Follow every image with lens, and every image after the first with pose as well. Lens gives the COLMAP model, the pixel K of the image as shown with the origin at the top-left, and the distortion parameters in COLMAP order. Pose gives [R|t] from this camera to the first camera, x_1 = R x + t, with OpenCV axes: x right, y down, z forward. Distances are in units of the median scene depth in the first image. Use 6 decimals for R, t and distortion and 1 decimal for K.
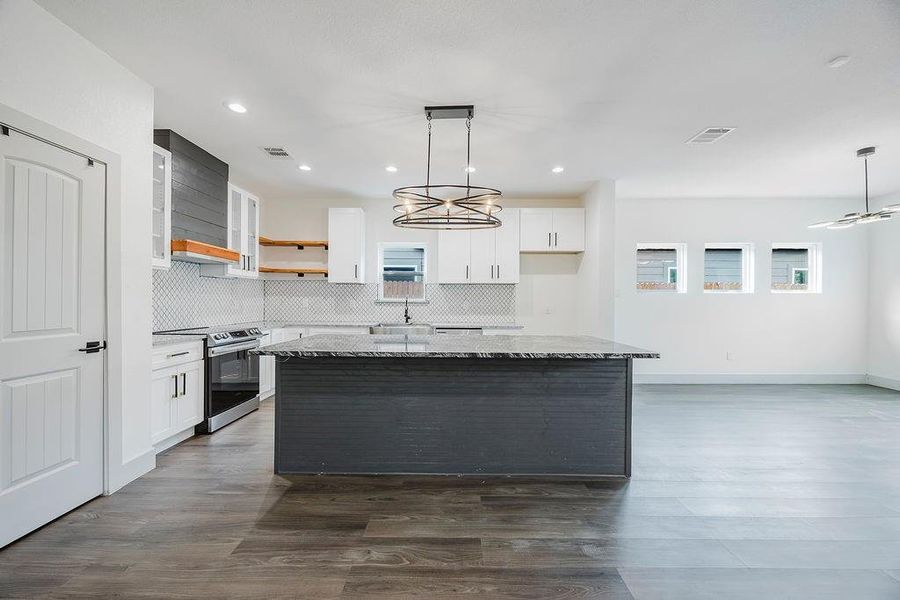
lens RADIAL K [[343.6, 0, 450.8], [0, 343.6, 300.7], [0, 0, 1]] dist [-0.001608, 0.000145]
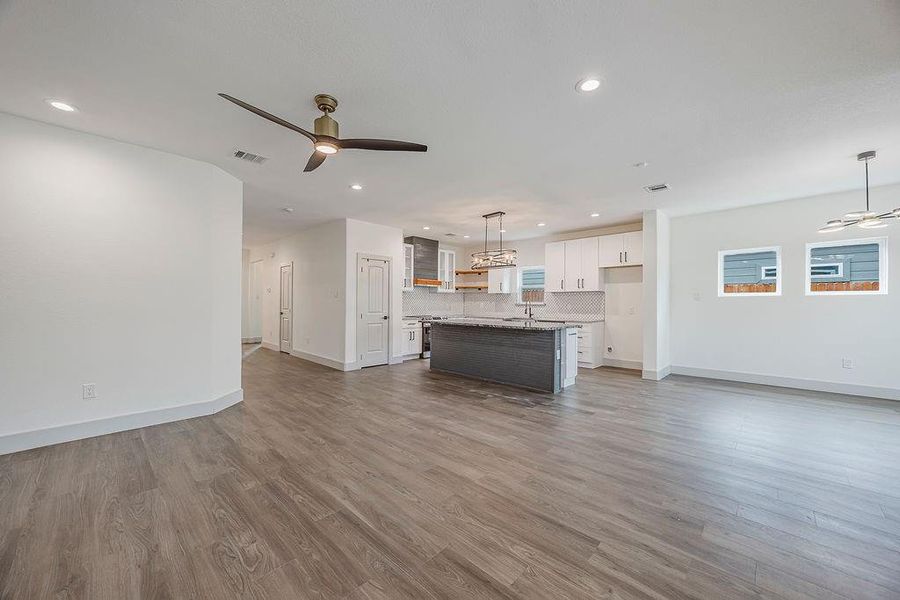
lens RADIAL K [[343.6, 0, 450.2], [0, 343.6, 301.2], [0, 0, 1]] dist [-0.001608, 0.000145]
pose [[0.726032, -0.007358, -0.687621, 0.850934], [-0.000273, 0.999940, -0.010989, 0.006835], [0.687661, 0.008166, 0.725986, -0.490424]]
